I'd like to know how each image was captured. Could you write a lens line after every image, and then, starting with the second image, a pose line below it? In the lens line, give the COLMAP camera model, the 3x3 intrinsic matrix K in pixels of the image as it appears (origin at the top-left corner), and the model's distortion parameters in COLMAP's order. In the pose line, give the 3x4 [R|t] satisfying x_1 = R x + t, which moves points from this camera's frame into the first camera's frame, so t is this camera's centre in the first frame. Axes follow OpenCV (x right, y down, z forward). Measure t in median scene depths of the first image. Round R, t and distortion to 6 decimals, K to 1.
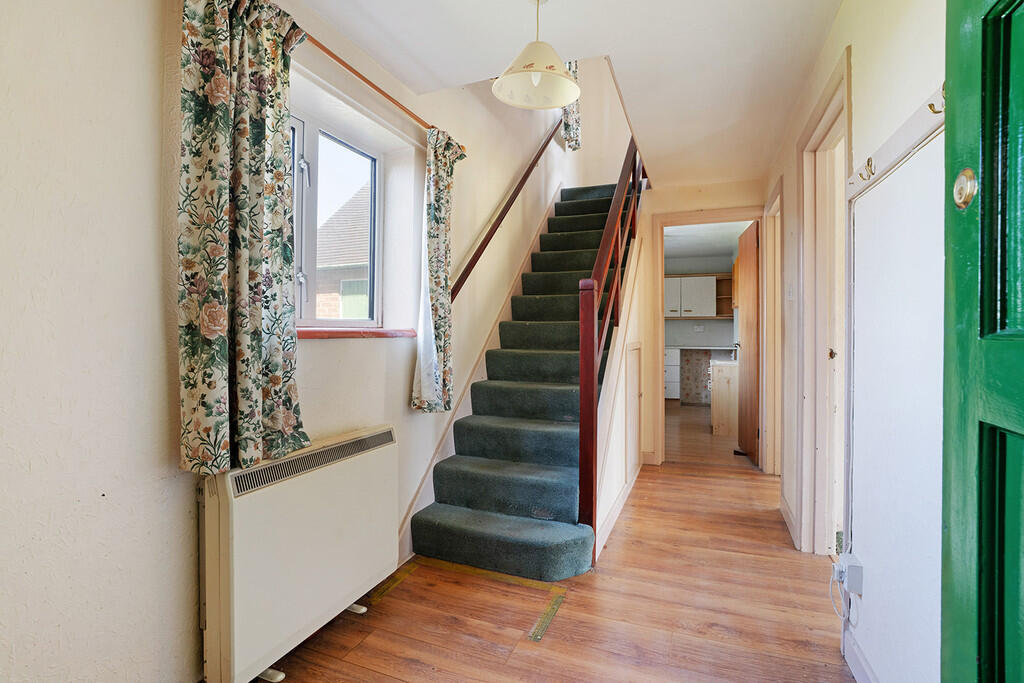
lens RADIAL K [[471.4, 0, 516.4], [0, 471.4, 338.5], [0, 0, 1]] dist [-0.001488, -0.000141]
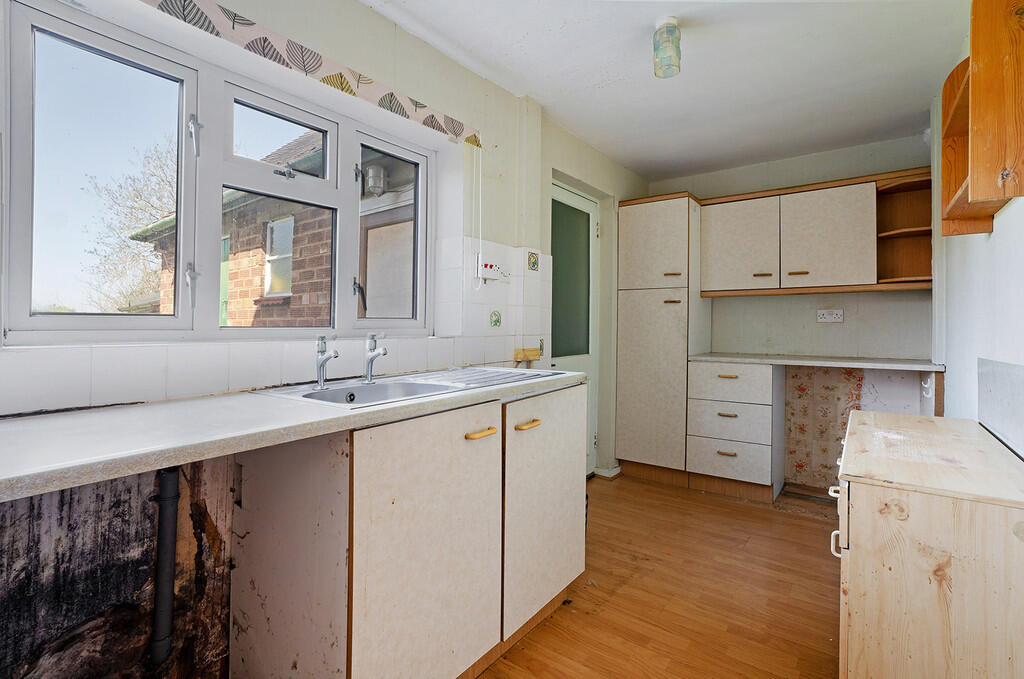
lens RADIAL K [[471.4, 0, 507.5], [0, 471.4, 332.8], [0, 0, 1]] dist [-0.001488, -0.000141]
pose [[0.963664, 0.005179, -0.267067, 0.229165], [-0.006225, 0.999976, -0.003070, -0.002880], [0.267045, 0.004621, 0.963673, 0.532407]]
